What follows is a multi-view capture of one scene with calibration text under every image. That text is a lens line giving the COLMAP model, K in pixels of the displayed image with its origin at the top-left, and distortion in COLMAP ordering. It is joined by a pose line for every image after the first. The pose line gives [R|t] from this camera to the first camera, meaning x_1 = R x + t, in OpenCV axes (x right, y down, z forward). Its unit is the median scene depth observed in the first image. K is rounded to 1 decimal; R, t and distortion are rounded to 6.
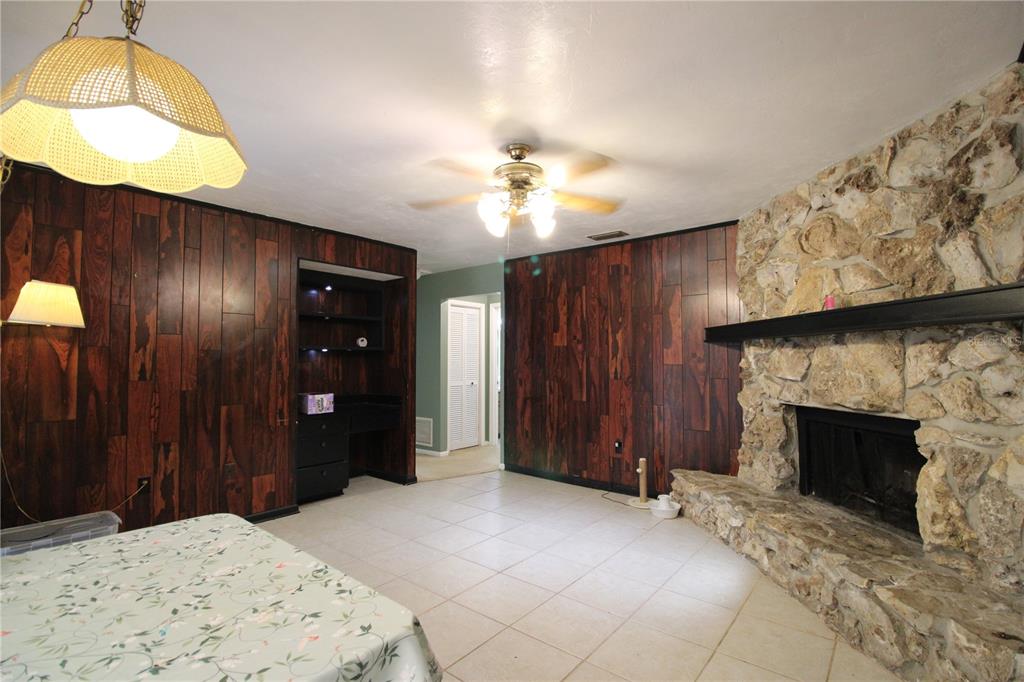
lens RADIAL K [[477.8, 0, 514.3], [0, 477.8, 347.3], [0, 0, 1]] dist [-0.024120, -0.001115]
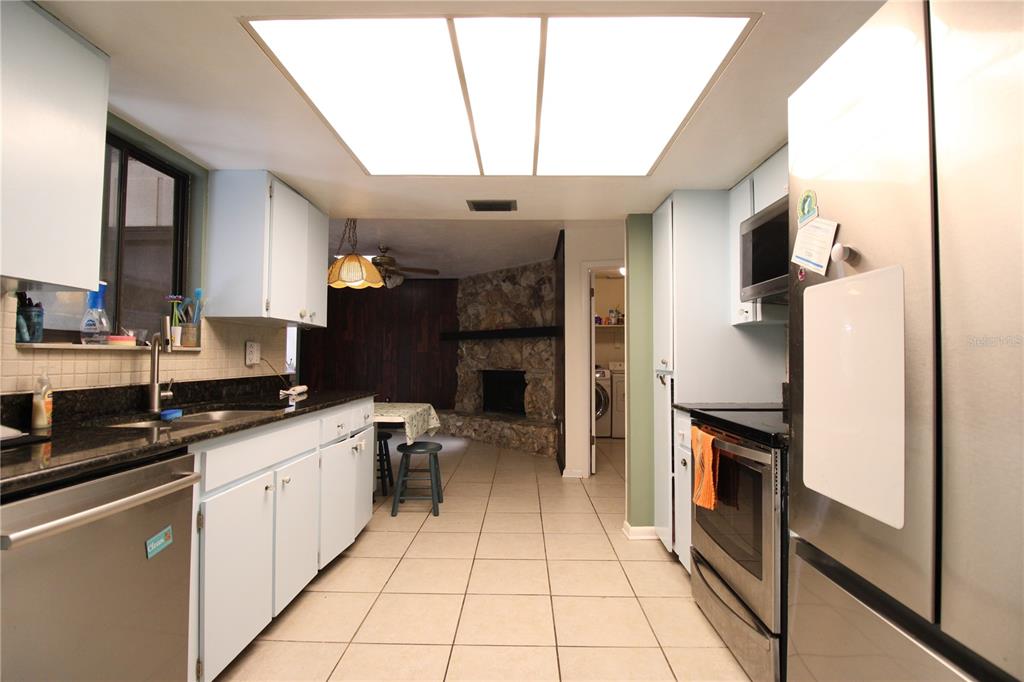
lens RADIAL K [[477.8, 0, 512.9], [0, 477.8, 344.7], [0, 0, 1]] dist [-0.024120, -0.001115]
pose [[0.788667, 0.028098, 0.614178, -0.805736], [-0.028489, 0.999552, -0.009146, 0.024060], [-0.614160, -0.010284, 0.789115, -1.015262]]
